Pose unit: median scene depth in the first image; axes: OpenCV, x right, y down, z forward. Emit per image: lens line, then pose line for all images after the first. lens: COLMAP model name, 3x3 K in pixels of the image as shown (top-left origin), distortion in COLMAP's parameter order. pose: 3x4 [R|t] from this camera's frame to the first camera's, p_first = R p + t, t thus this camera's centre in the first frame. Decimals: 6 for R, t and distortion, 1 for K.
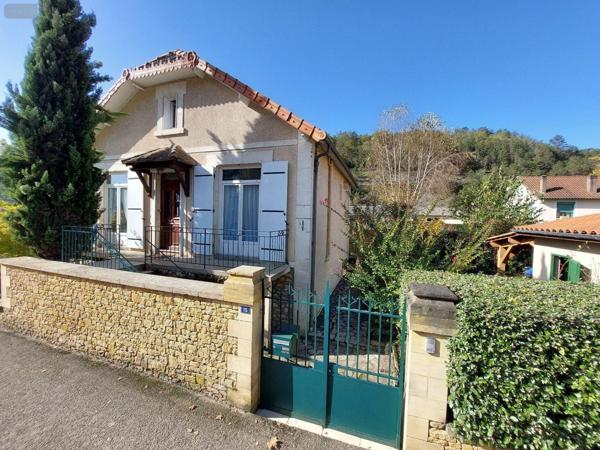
lens RADIAL K [[236.9, 0, 300.0], [0, 236.9, 225.0], [0, 0, 1]] dist [-0.020282, -0.000300]
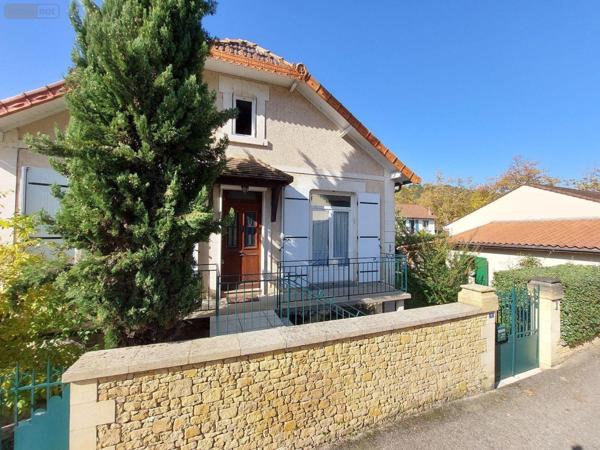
lens RADIAL K [[236.9, 0, 300.0], [0, 236.9, 225.0], [0, 0, 1]] dist [-0.020282, -0.000300]
pose [[0.789558, -0.007301, 0.613632, -1.000947], [0.033038, 0.998985, -0.030623, -0.086326], [-0.612786, 0.044452, 0.788998, 0.296809]]
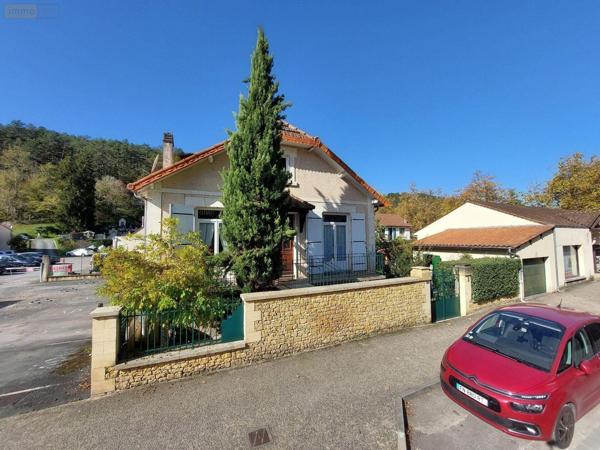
lens RADIAL K [[236.9, 0, 300.0], [0, 236.9, 225.0], [0, 0, 1]] dist [-0.020282, -0.000300]
pose [[0.743081, 0.005326, 0.669180, -1.508964], [0.050720, 0.996644, -0.064254, -0.084013], [-0.667276, 0.081687, 0.740317, -0.006892]]
